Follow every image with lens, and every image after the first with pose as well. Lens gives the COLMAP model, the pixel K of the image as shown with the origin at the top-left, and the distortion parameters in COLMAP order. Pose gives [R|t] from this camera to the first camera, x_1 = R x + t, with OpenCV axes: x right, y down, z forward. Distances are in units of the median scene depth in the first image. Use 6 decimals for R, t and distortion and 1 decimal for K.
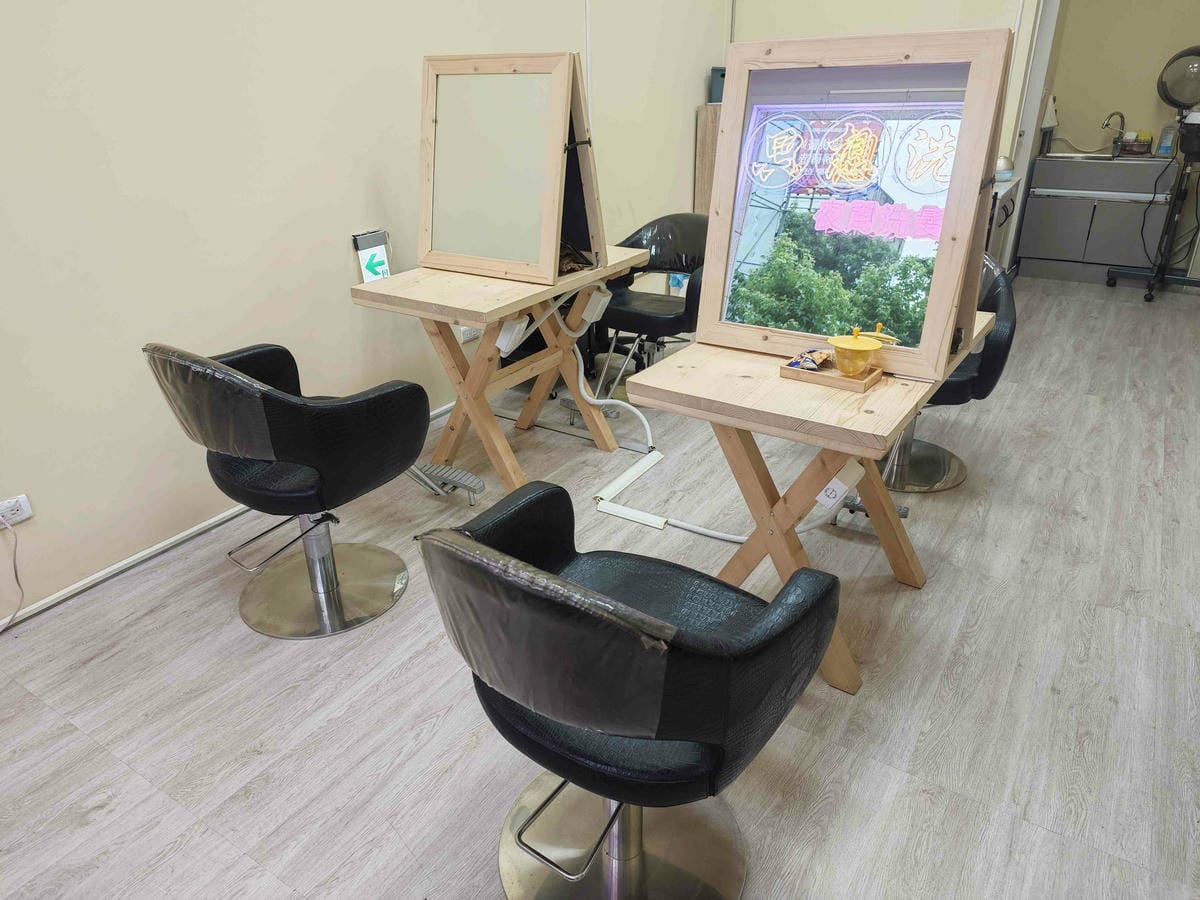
lens RADIAL K [[823.2, 0, 592.6], [0, 823.2, 442.1], [0, 0, 1]] dist [0.018798, -0.014257]
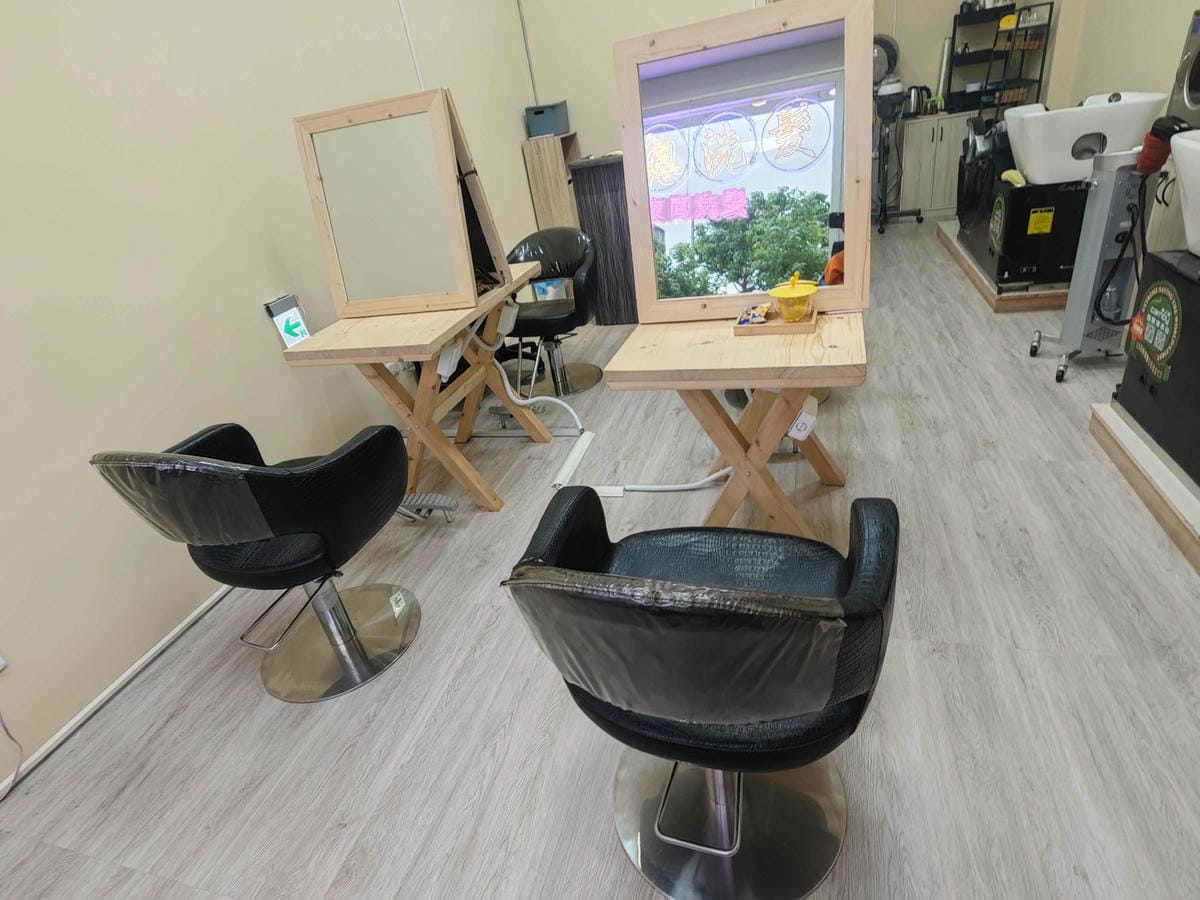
lens RADIAL K [[642.8, 0, 602.1], [0, 642.8, 445.4], [0, 0, 1]] dist [-0.004999, 0.004420]
pose [[0.947118, -0.255201, 0.194524, -0.116238], [0.248203, 0.966851, 0.059959, -0.026709], [-0.203377, -0.008507, 0.979063, 0.153227]]
